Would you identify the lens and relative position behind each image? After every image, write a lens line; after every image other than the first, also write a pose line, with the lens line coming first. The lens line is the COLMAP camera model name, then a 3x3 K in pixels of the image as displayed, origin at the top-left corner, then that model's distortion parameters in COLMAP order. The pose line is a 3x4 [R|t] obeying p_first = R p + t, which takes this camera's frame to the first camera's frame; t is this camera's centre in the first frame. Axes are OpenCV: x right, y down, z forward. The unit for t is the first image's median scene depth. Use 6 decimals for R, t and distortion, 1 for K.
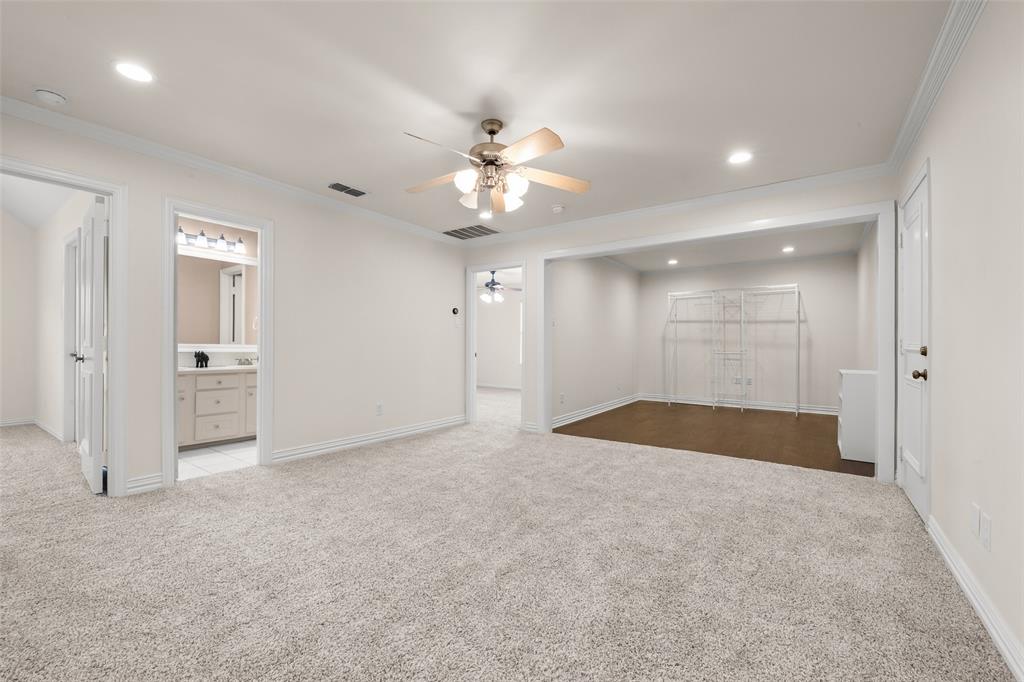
lens RADIAL K [[406.6, 0, 513.1], [0, 406.6, 338.6], [0, 0, 1]] dist [-0.002473, -0.001197]
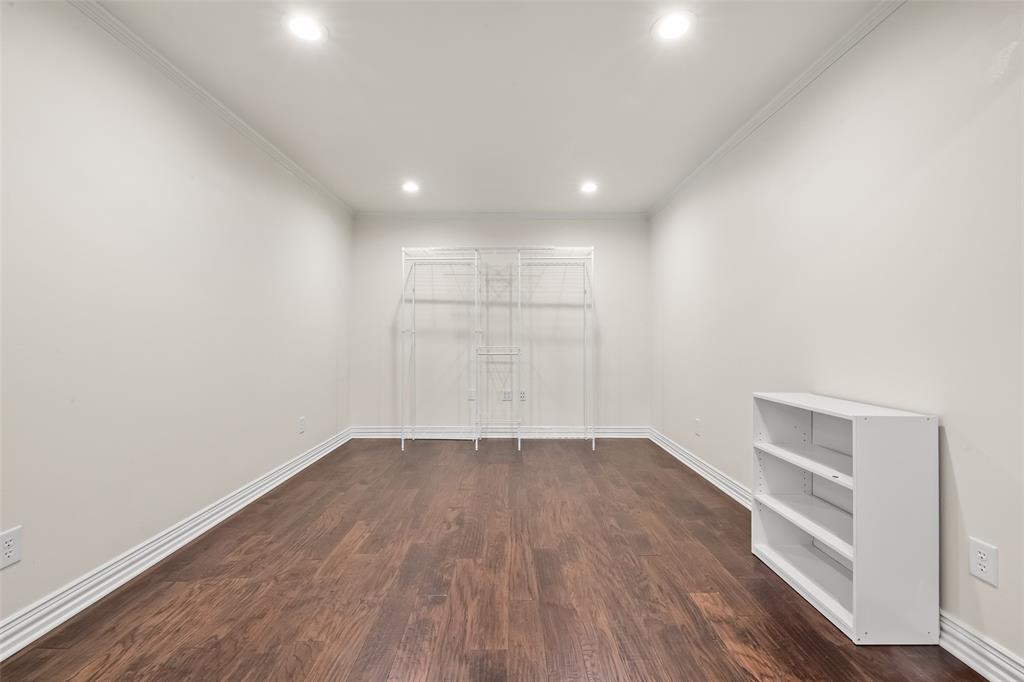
lens RADIAL K [[406.6, 0, 511.0], [0, 406.6, 331.1], [0, 0, 1]] dist [-0.002473, -0.001197]
pose [[0.796117, 0.003321, 0.605134, 0.165854], [-0.008256, 0.999951, 0.005374, -0.002187], [-0.605087, -0.009274, 0.796105, 0.476136]]
